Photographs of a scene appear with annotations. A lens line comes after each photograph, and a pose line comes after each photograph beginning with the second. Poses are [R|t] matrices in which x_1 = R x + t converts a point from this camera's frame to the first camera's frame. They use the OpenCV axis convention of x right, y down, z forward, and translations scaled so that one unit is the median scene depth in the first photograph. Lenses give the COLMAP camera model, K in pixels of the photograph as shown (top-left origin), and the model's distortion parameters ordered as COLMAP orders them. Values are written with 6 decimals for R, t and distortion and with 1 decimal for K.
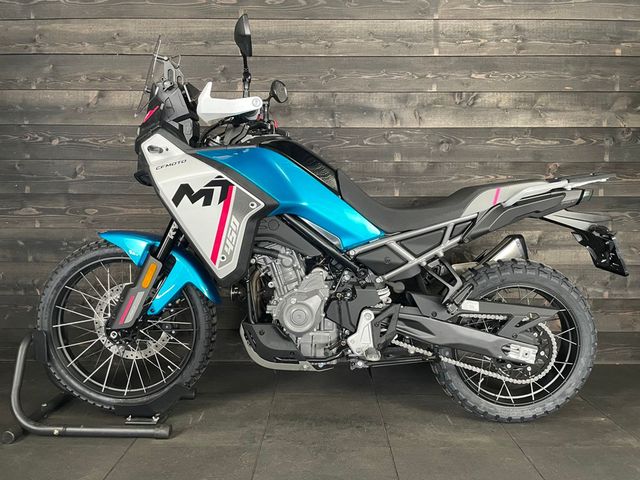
lens RADIAL K [[429.2, 0, 320.0], [0, 429.2, 240.0], [0, 0, 1]] dist [0.050333, -0.061779]
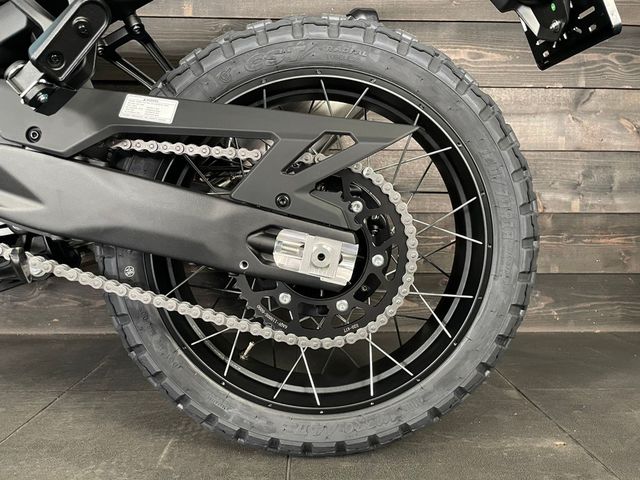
lens RADIAL K [[439.4, 0, 320.0], [0, 439.4, 240.0], [0, 0, 1]] dist [0.001789, -0.000766]
pose [[0.999486, -0.002570, 0.031950, 0.327295], [0.002651, 0.999993, -0.002521, 0.176683], [-0.031943, 0.002604, 0.999486, 0.466939]]
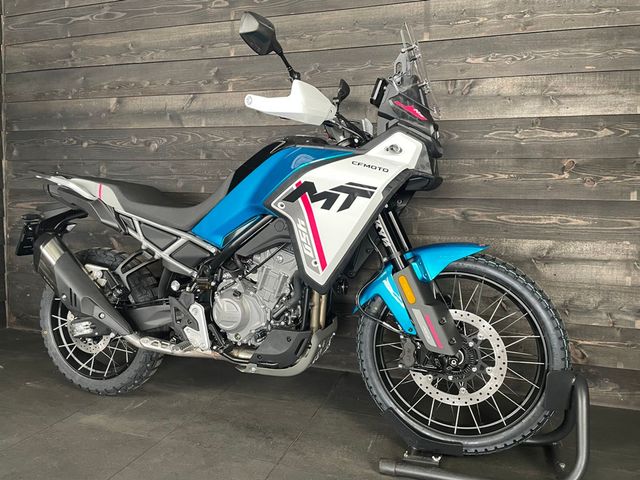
lens RADIAL K [[429.2, 0, 320.0], [0, 429.2, 240.0], [0, 0, 1]] dist [0.050333, -0.061779]
pose [[0.962480, 0.041214, -0.268204, 0.314903], [-0.041575, 0.999126, 0.004335, -0.008169], [0.268149, 0.006978, 0.963352, 0.079547]]
